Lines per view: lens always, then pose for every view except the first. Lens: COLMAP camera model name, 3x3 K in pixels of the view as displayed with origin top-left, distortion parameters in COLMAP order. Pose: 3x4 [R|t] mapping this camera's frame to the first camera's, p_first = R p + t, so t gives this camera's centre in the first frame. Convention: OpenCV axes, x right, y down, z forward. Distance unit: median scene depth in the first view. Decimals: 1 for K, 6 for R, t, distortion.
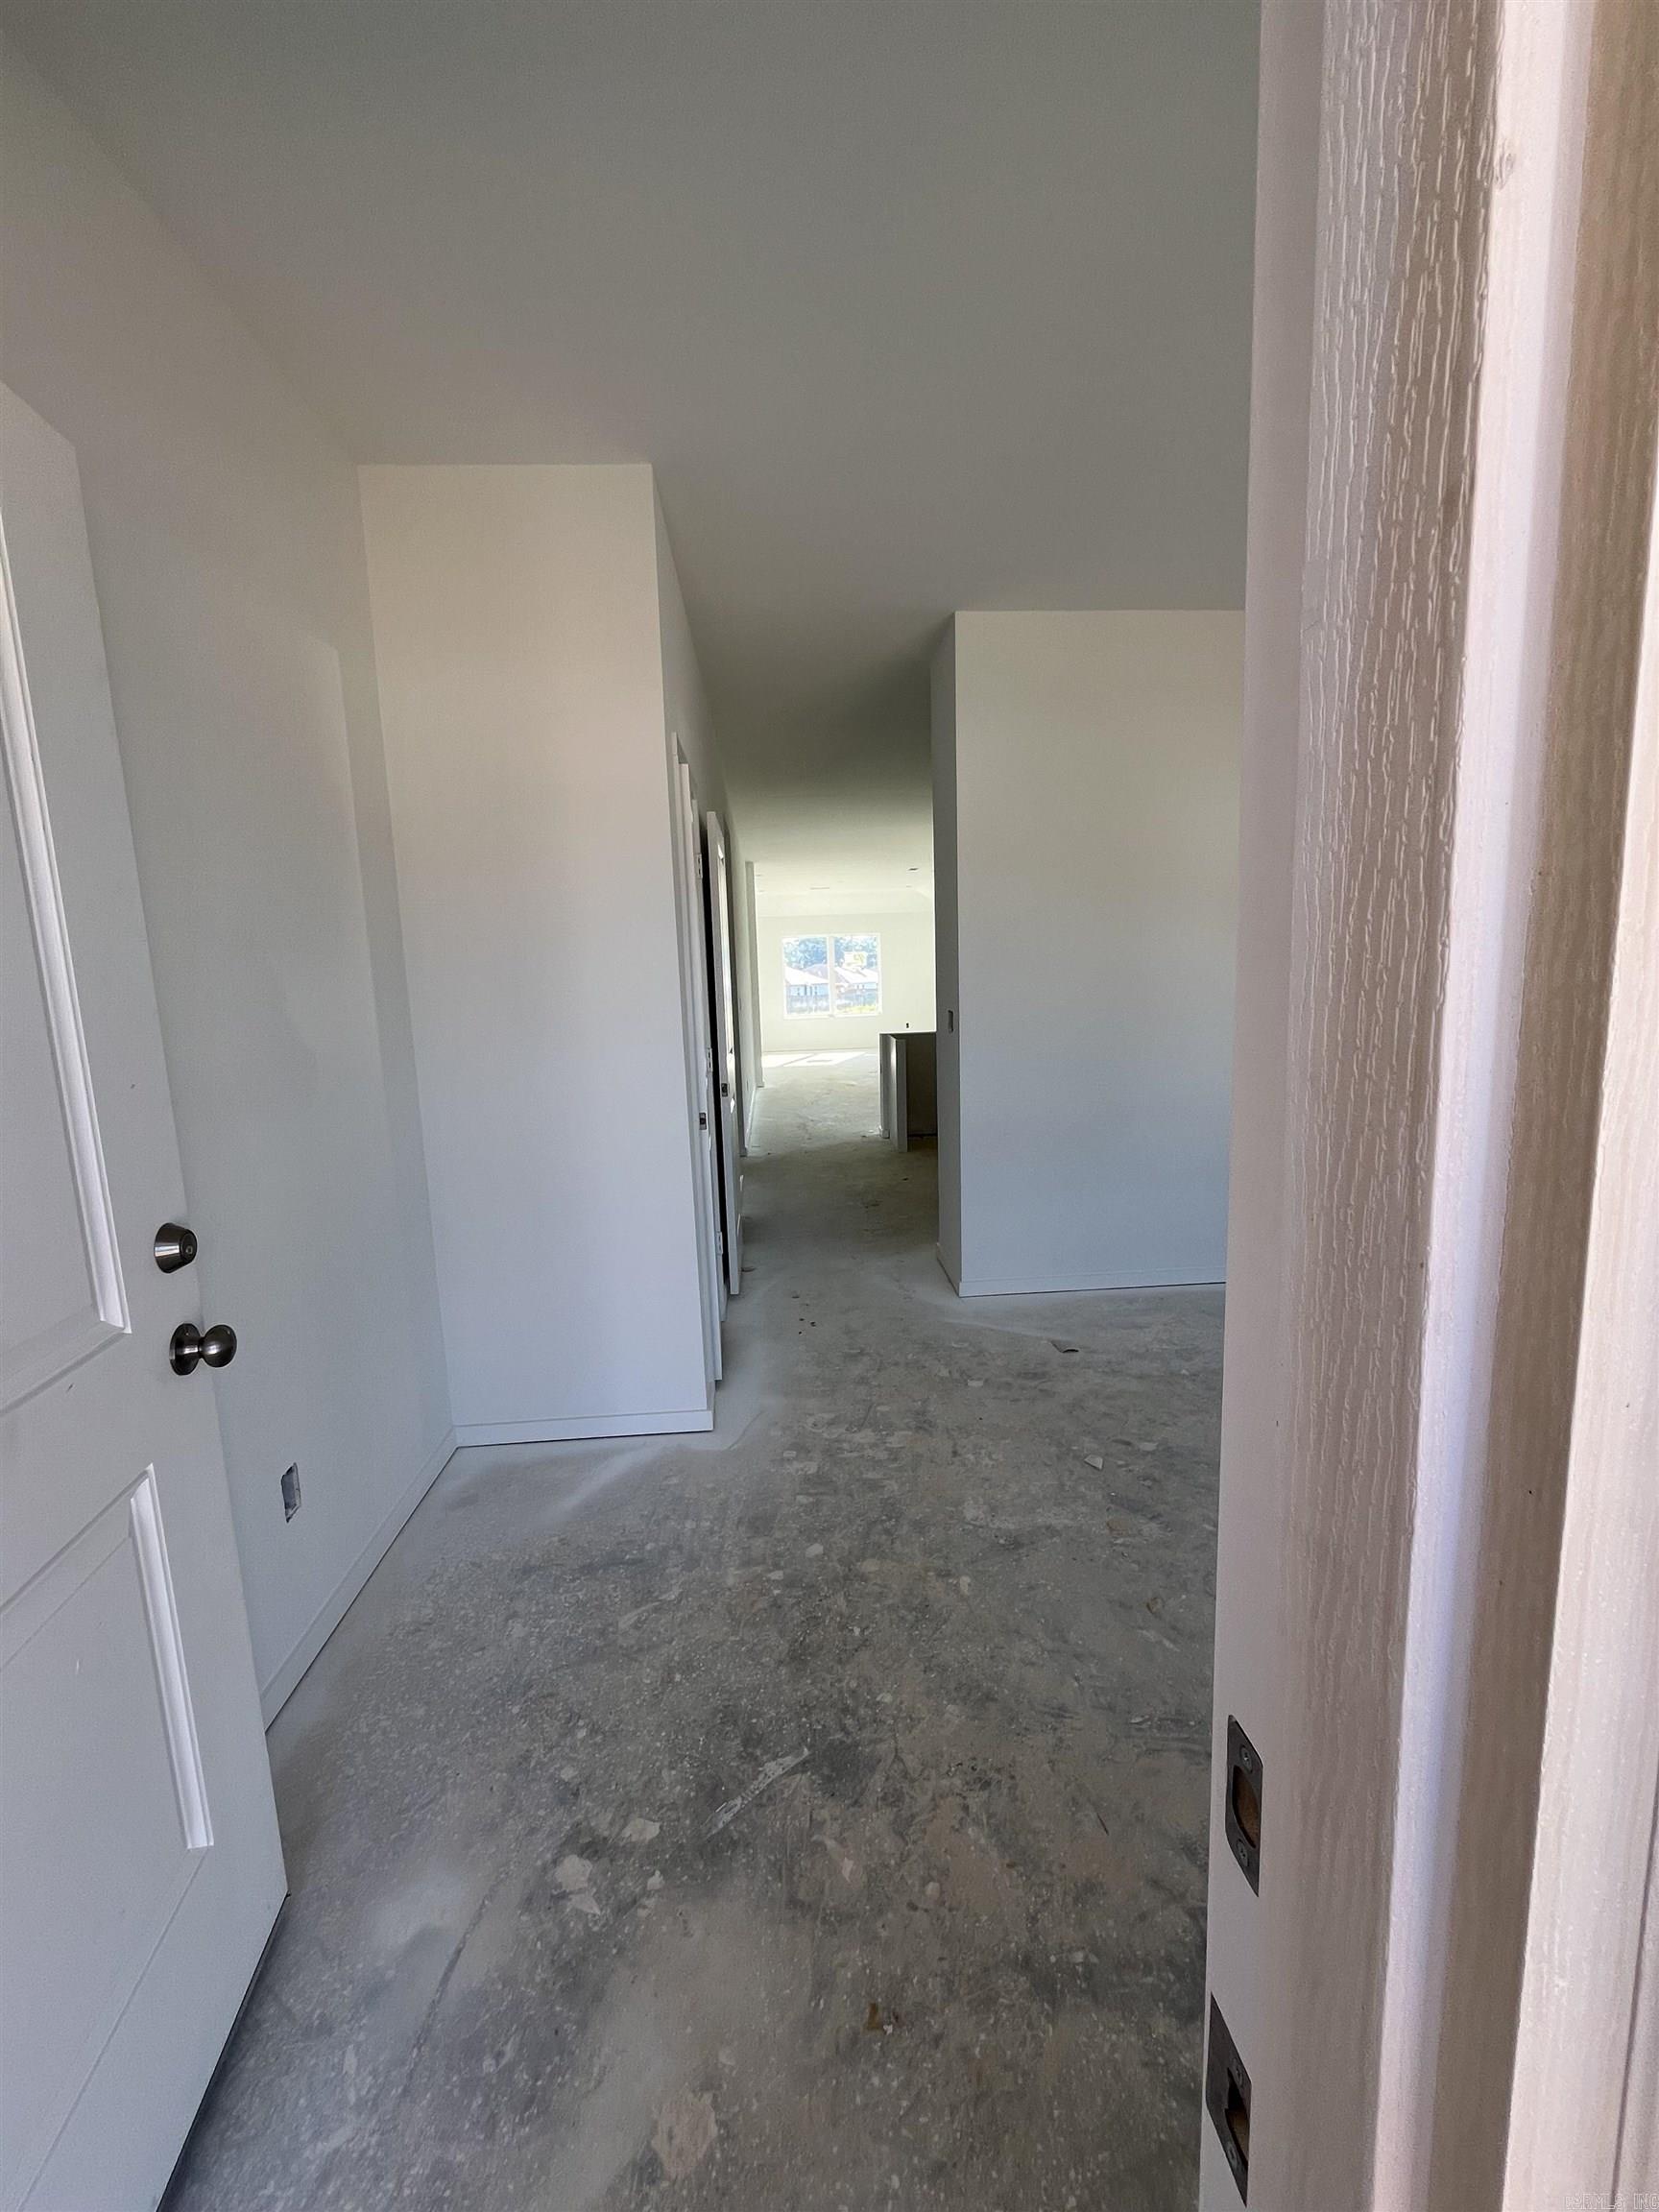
lens RADIAL K [[894.4, 0, 826.9], [0, 894.4, 1099.1], [0, 0, 1]] dist [0.001355, 0.000913]
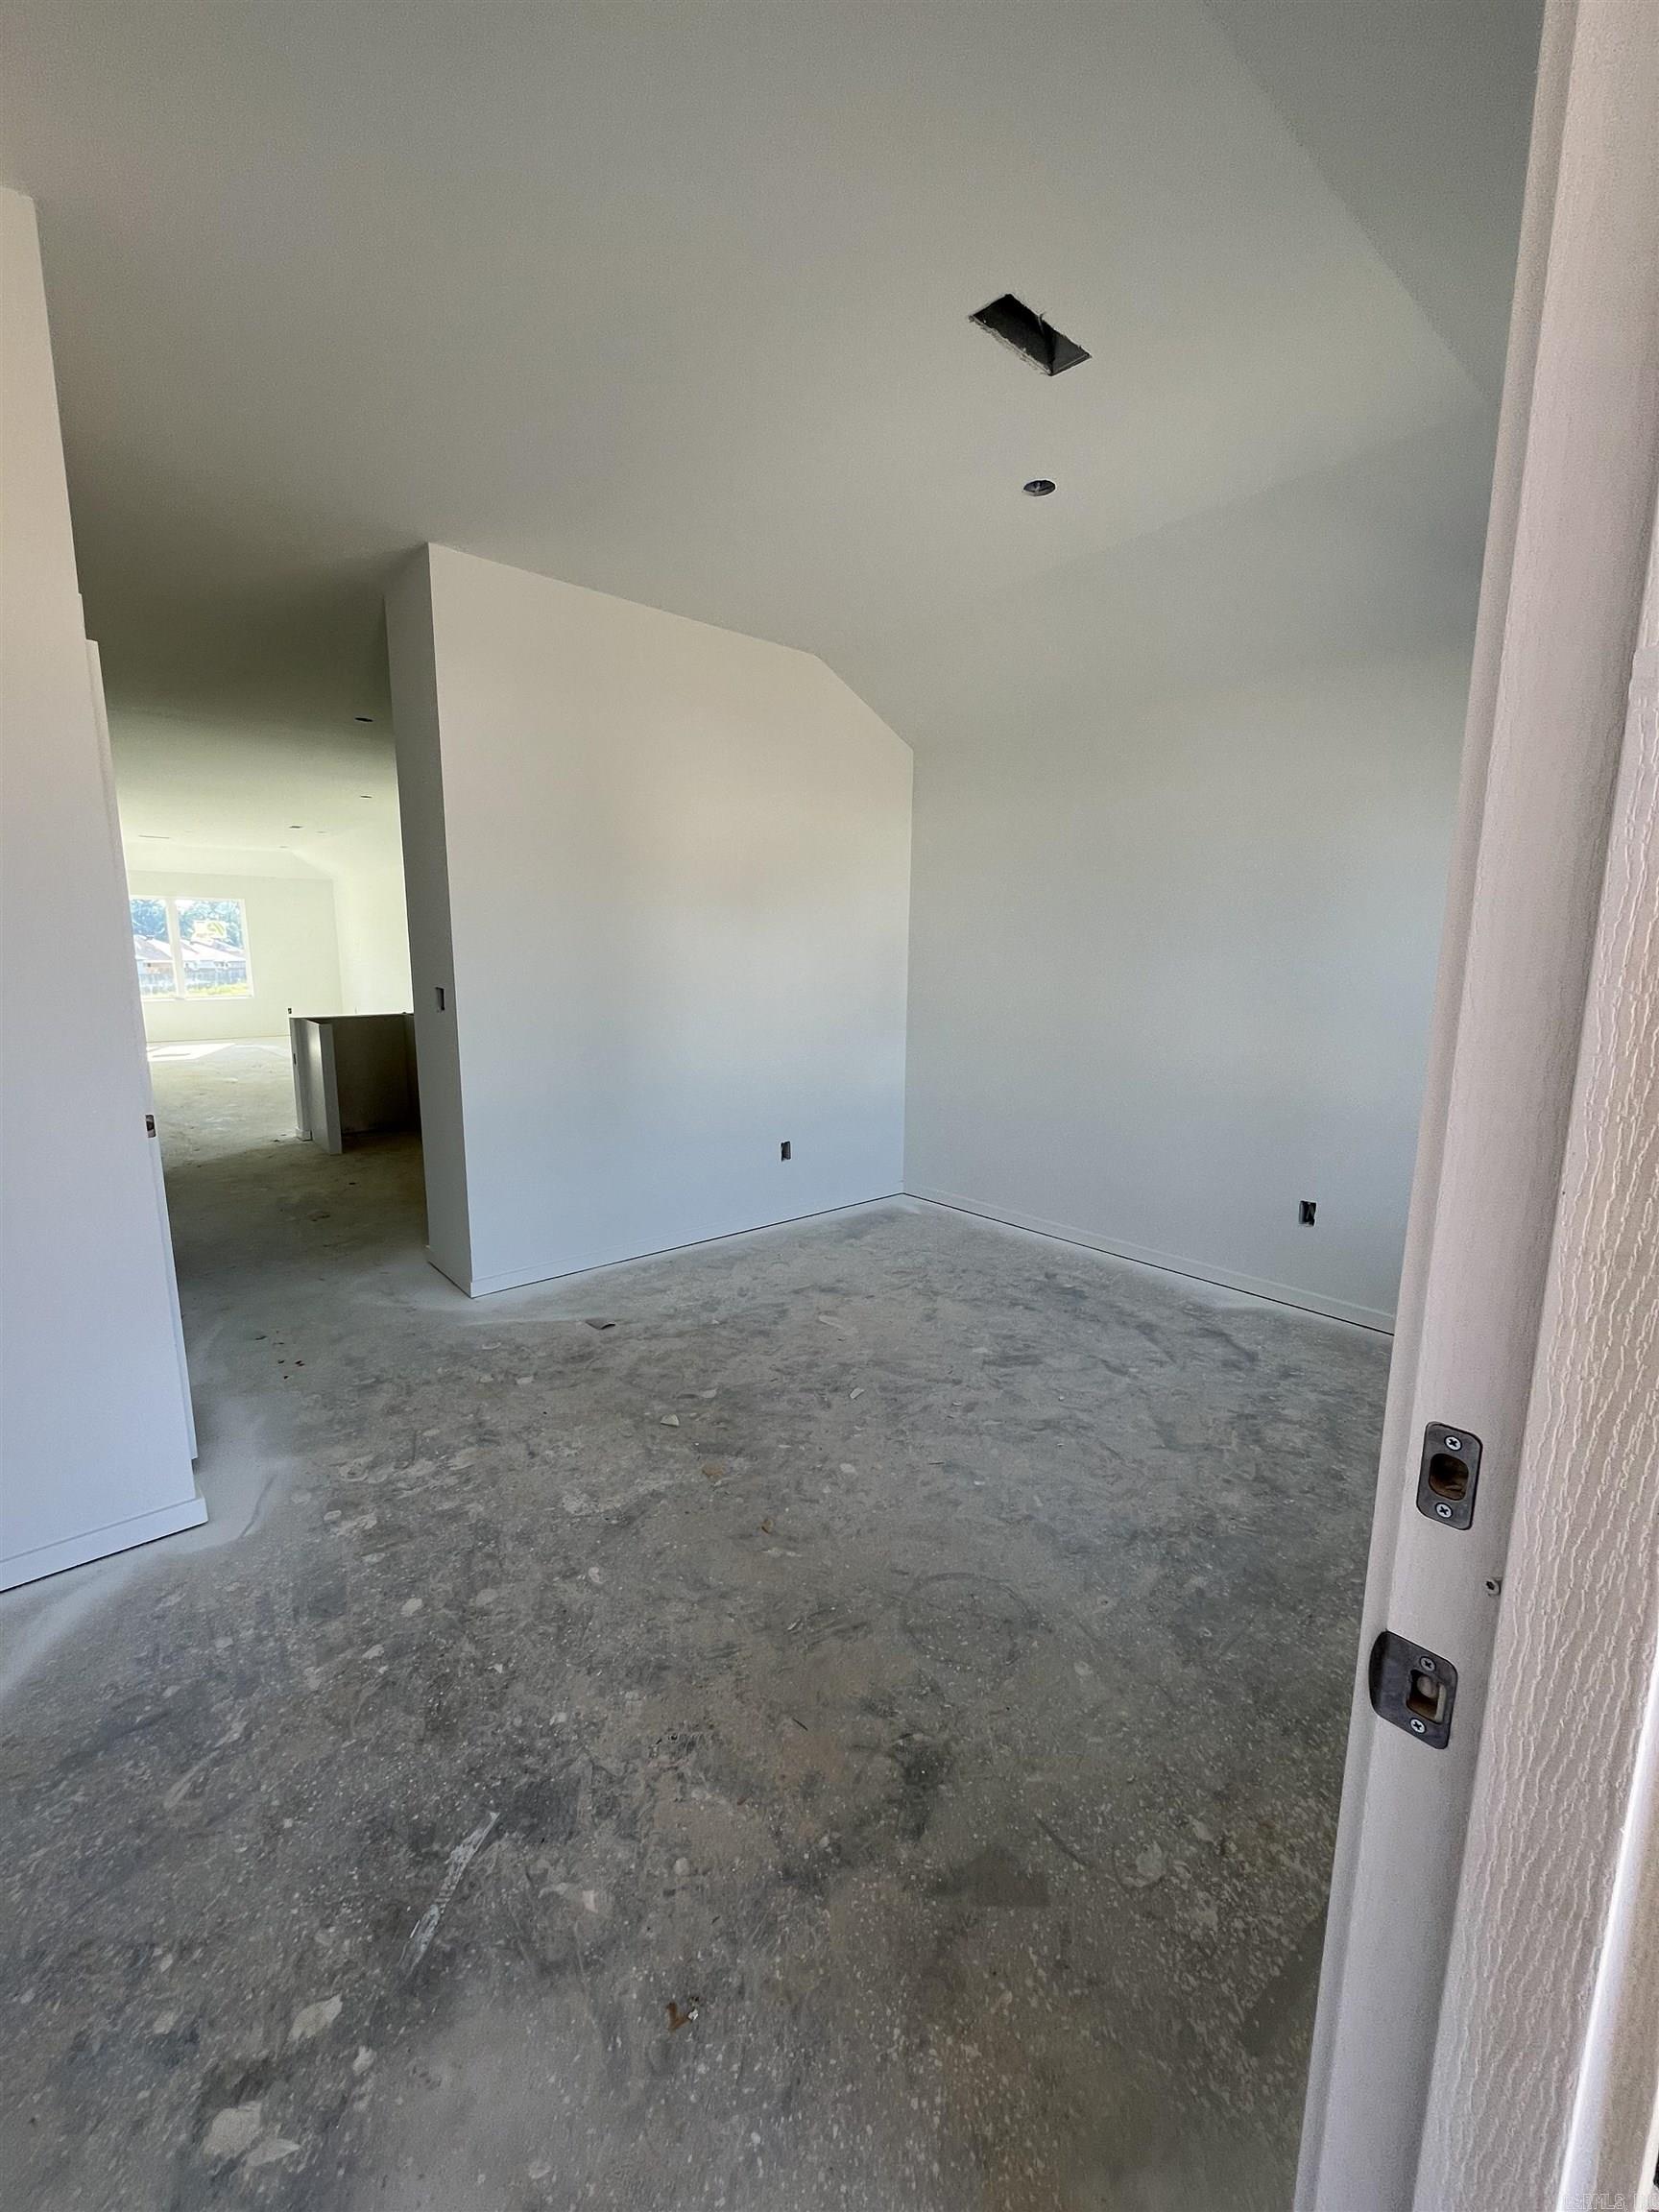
lens RADIAL K [[894.4, 0, 826.9], [0, 894.4, 1099.1], [0, 0, 1]] dist [0.001355, 0.000913]
pose [[0.798149, -0.062916, 0.599166, -0.192697], [0.053705, 0.998003, 0.033255, 0.009308], [-0.600061, 0.005636, 0.799934, 0.071787]]
